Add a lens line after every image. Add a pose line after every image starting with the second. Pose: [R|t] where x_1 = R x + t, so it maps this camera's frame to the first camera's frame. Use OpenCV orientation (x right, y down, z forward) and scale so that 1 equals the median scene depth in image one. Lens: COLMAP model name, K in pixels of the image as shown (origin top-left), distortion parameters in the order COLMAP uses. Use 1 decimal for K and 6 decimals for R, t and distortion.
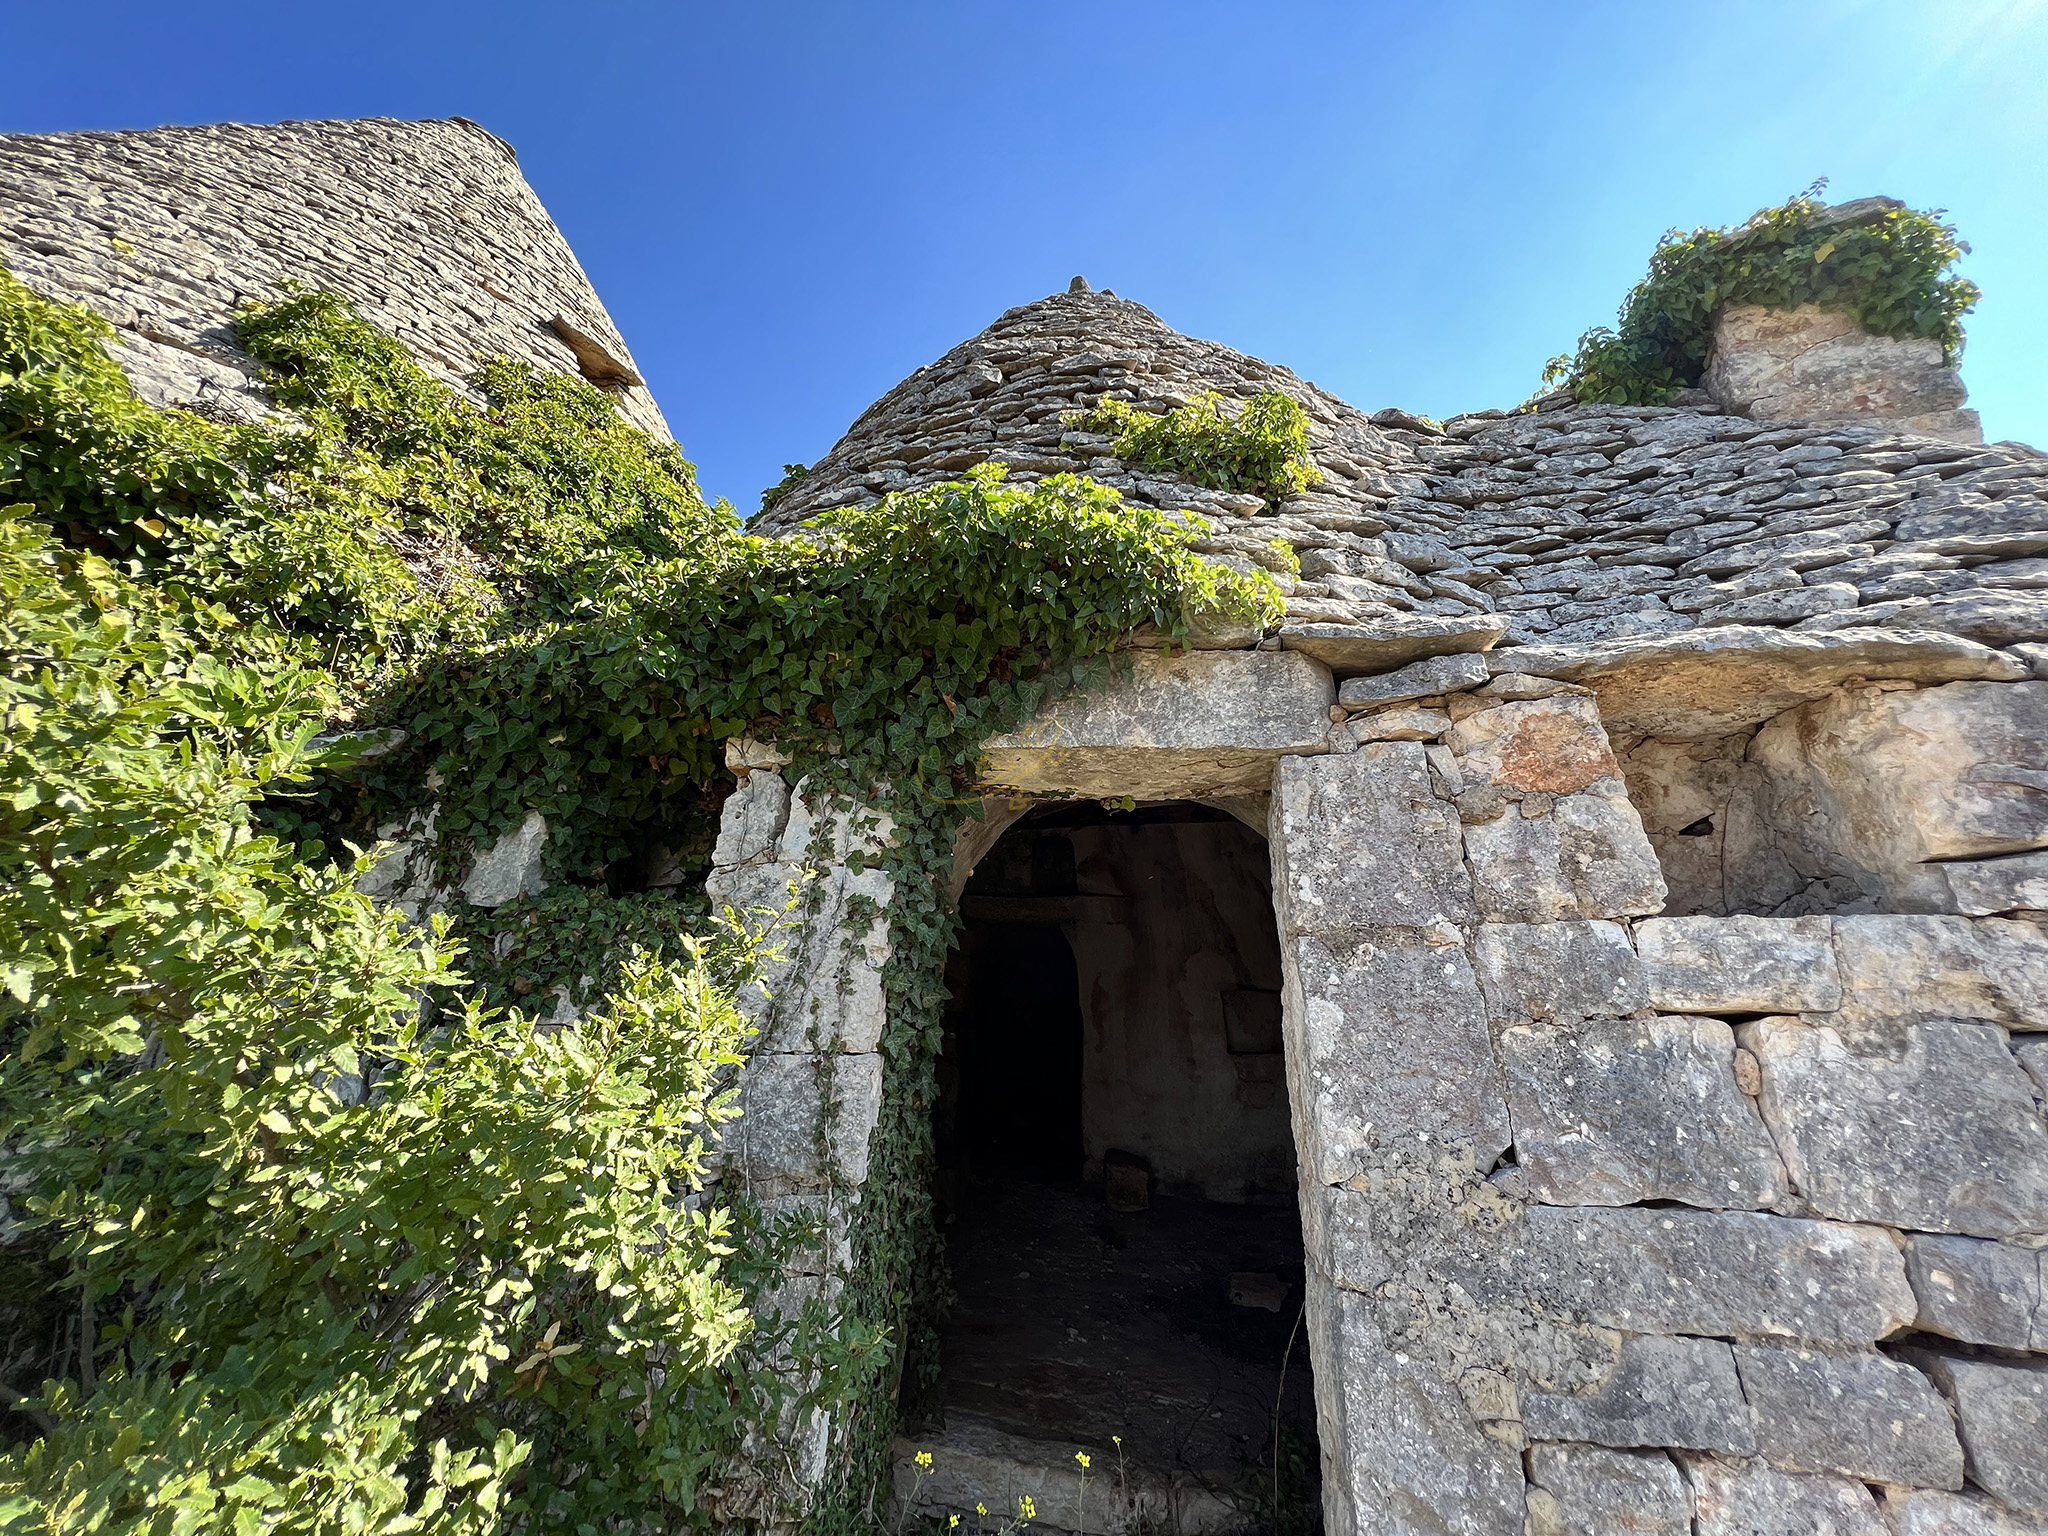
lens RADIAL K [[846.1, 0, 1024.1], [0, 846.1, 758.4], [0, 0, 1]] dist [-0.003137, 0.000095]
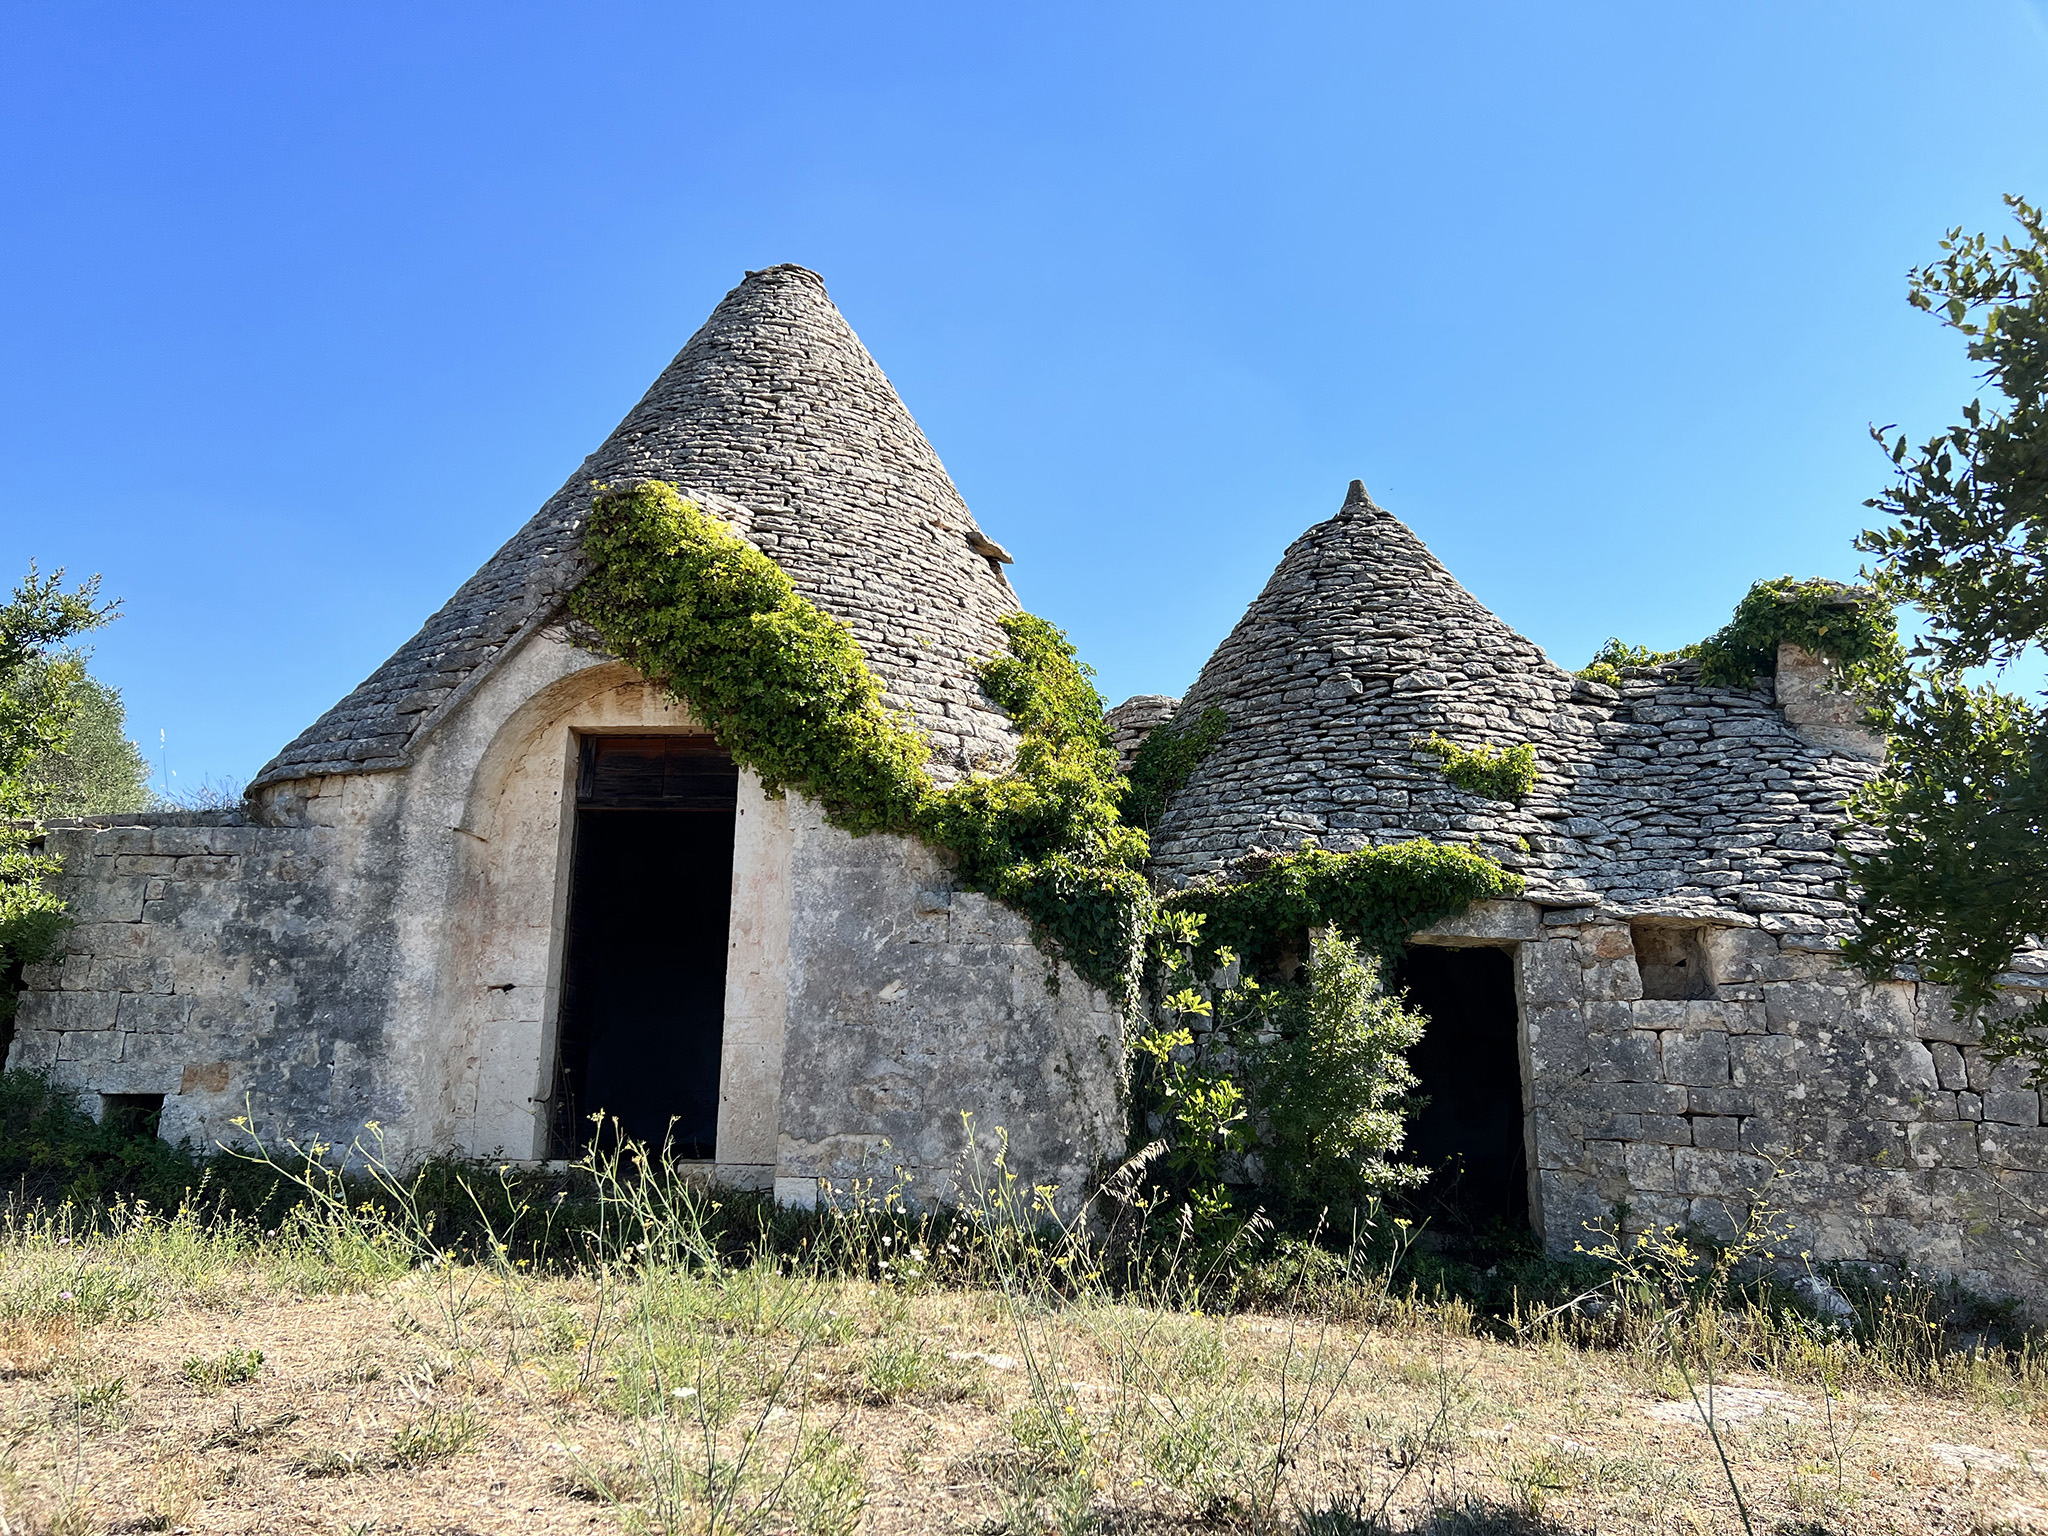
lens RADIAL K [[1678.6, 0, 1018.7], [0, 1678.6, 766.4], [0, 0, 1]] dist [0.074109, -0.093291]
pose [[0.998618, 0.013611, 0.050757, -1.739739], [-0.017784, 0.996415, 0.082706, -1.064200], [-0.049449, -0.083495, 0.995281, -4.675801]]
